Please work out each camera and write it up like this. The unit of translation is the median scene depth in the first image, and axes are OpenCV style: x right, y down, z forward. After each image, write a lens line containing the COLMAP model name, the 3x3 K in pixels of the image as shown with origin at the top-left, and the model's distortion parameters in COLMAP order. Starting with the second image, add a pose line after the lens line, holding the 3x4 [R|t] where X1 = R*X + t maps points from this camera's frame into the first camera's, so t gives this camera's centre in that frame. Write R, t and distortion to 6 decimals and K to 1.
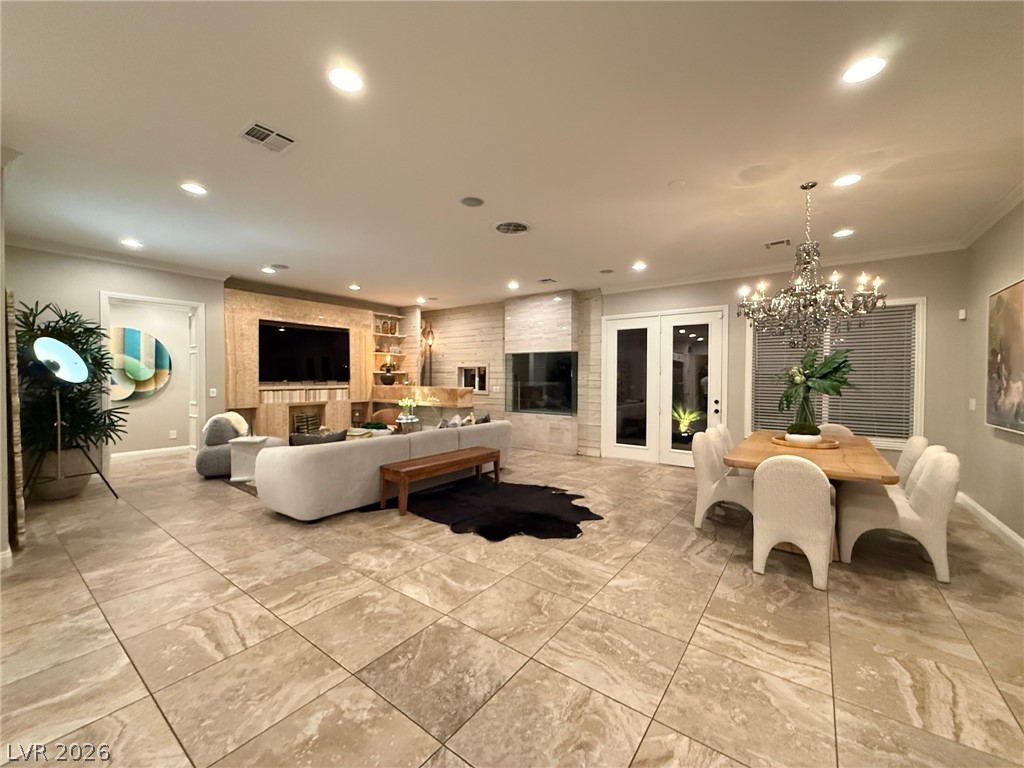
lens RADIAL K [[409.5, 0, 509.5], [0, 409.5, 385.3], [0, 0, 1]] dist [0.000313, -0.000061]
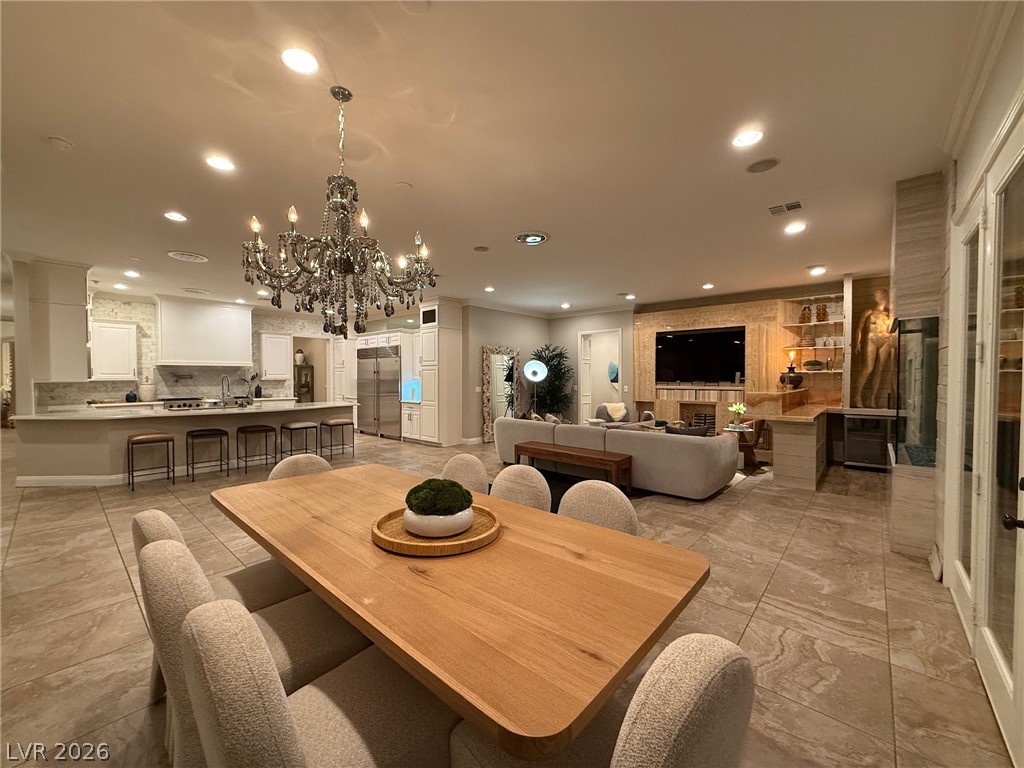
lens RADIAL K [[407.5, 0, 510.1], [0, 407.5, 384.7], [0, 0, 1]] dist [0.000509, 0.000124]
pose [[-0.087271, 0.014006, -0.996086, 0.606470], [-0.020310, 0.999668, 0.015836, -0.009540], [0.995978, 0.021613, -0.086957, 0.589442]]
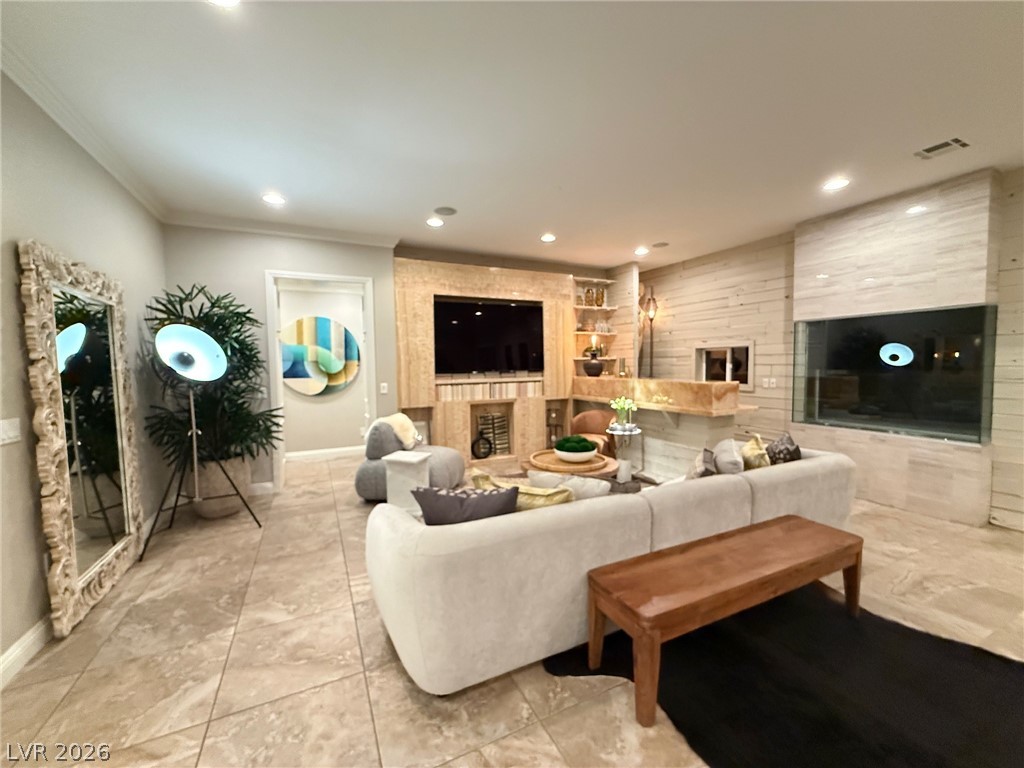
lens RADIAL K [[409.5, 0, 509.5], [0, 409.5, 385.3], [0, 0, 1]] dist [0.000313, -0.000061]
pose [[0.887770, 0.008740, -0.460204, -0.106750], [0.007765, 0.999393, 0.033960, -0.011377], [0.460221, -0.033722, 0.887164, 0.323936]]
